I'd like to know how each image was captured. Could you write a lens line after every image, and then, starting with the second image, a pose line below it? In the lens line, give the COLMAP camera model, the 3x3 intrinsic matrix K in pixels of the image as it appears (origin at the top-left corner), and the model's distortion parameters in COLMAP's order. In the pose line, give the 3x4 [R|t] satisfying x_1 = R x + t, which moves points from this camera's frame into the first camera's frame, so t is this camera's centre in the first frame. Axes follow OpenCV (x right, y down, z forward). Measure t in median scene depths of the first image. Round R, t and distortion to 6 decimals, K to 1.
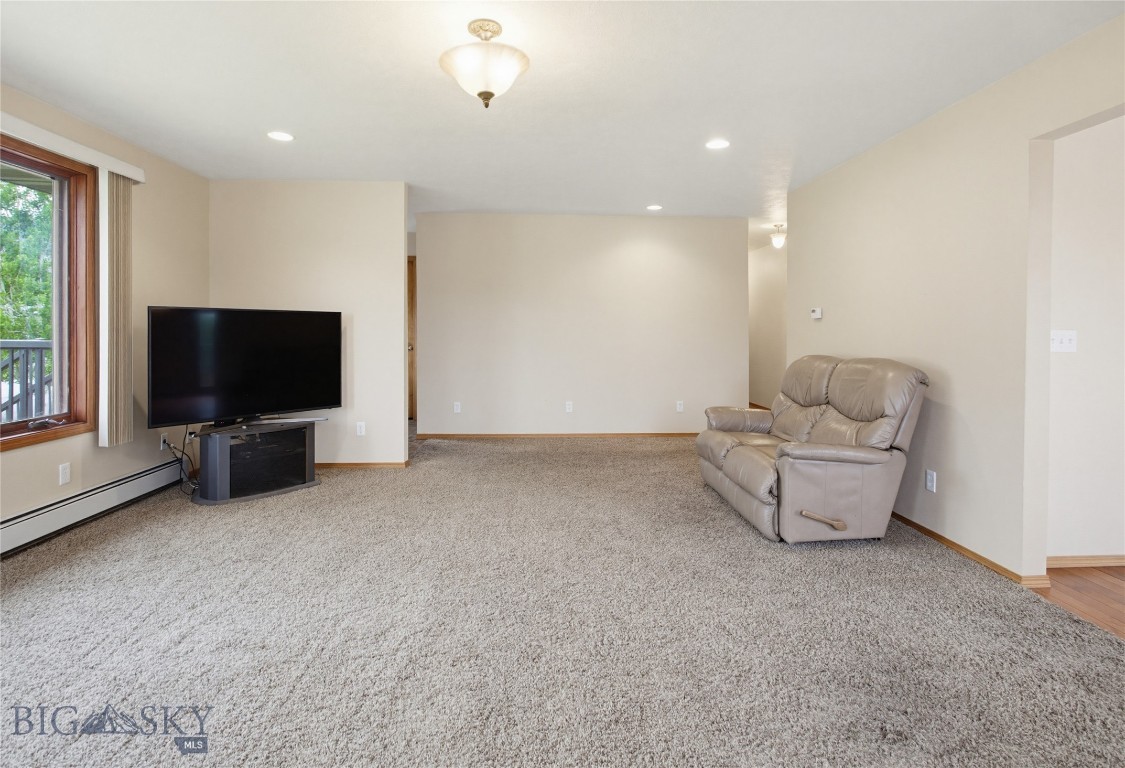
lens RADIAL K [[576.9, 0, 563.2], [0, 576.9, 342.1], [0, 0, 1]] dist [-0.000947, 0.000117]
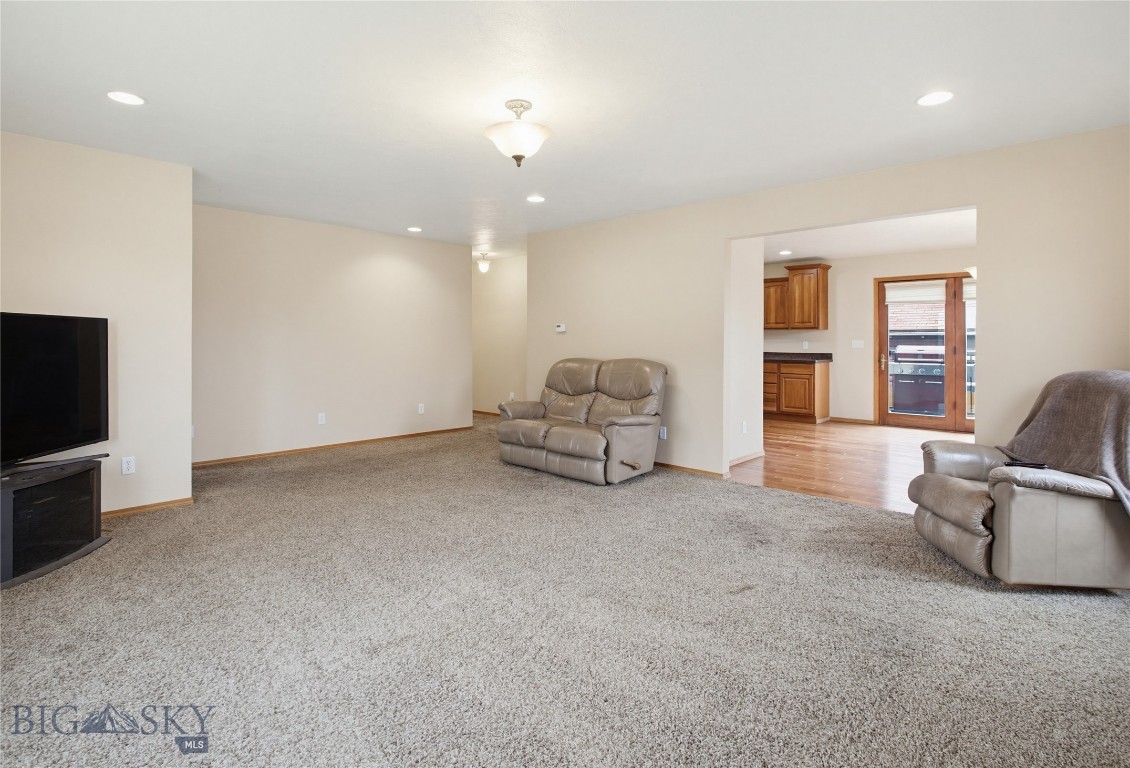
lens RADIAL K [[576.2, 0, 575.9], [0, 576.2, 338.6], [0, 0, 1]] dist [-0.002438, 0.000349]
pose [[0.712386, 0.001930, 0.701785, -0.705353], [0.012985, 0.999789, -0.015930, -0.004082], [-0.701668, 0.020461, 0.712210, 0.004031]]
